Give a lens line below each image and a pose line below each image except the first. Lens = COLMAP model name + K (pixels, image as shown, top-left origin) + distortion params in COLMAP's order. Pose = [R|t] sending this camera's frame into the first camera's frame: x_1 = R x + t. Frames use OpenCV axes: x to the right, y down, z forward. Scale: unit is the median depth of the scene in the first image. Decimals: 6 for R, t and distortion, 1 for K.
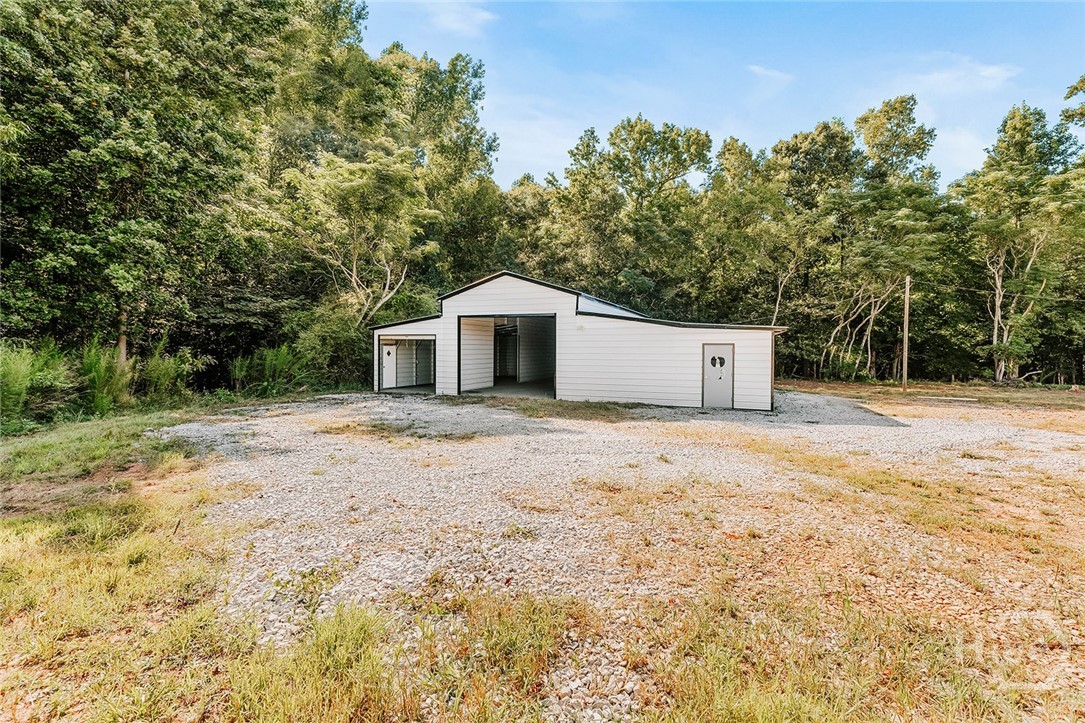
lens RADIAL K [[491.4, 0, 542.1], [0, 491.4, 360.2], [0, 0, 1]] dist [0.006518, -0.000764]
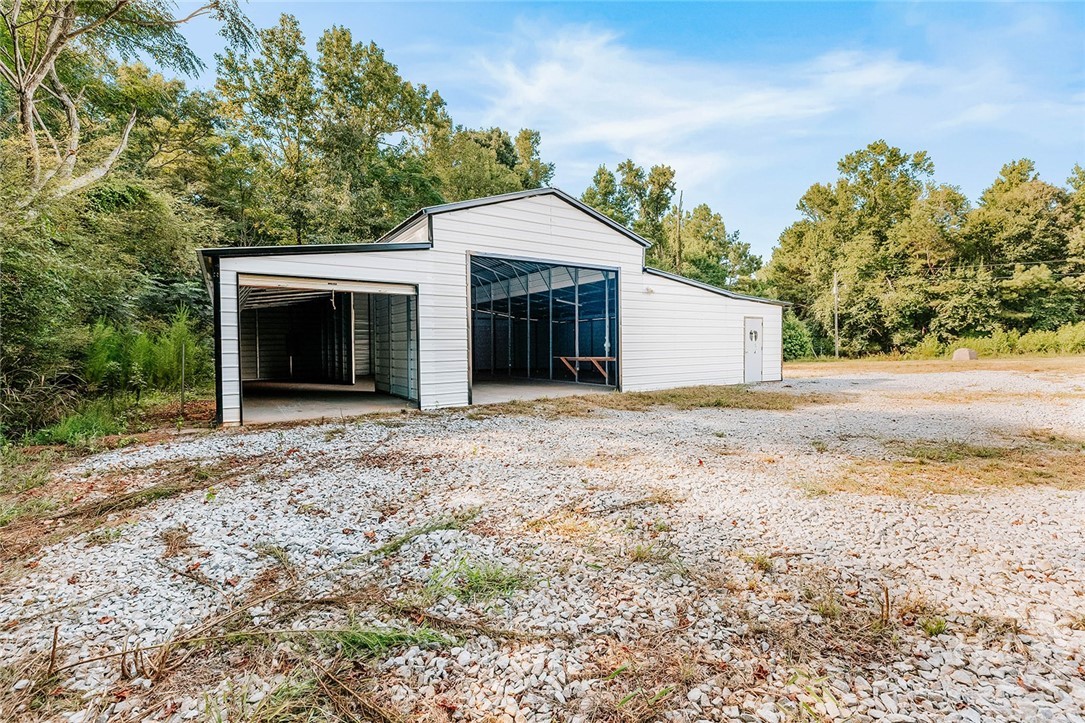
lens RADIAL K [[507.5, 0, 562.9], [0, 507.5, 349.9], [0, 0, 1]] dist [0.001806, -0.000203]
pose [[0.521463, -0.010691, 0.853207, -0.559218], [0.046452, 0.998794, -0.015875, 0.023995], [-0.852009, 0.047912, 0.521331, 0.633244]]
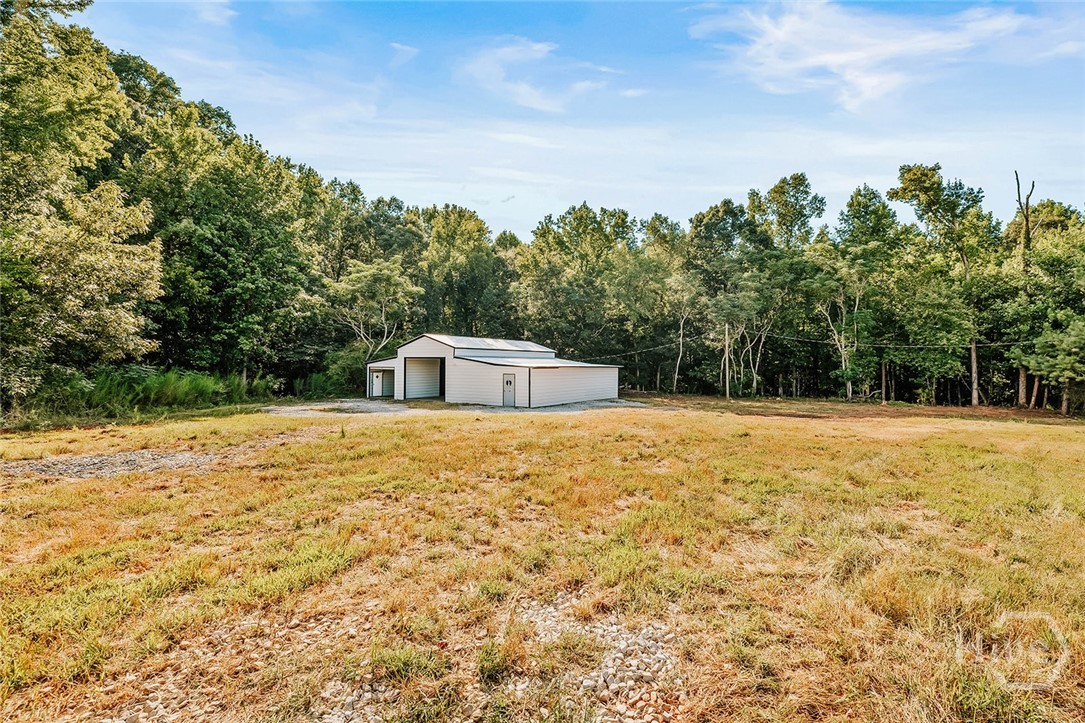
lens RADIAL K [[491.4, 0, 542.1], [0, 491.4, 360.2], [0, 0, 1]] dist [0.006518, -0.000764]
pose [[0.985732, -0.001395, -0.168317, 0.653577], [-0.004811, 0.999324, -0.036454, -0.013443], [0.168254, 0.036744, 0.985059, -0.742074]]
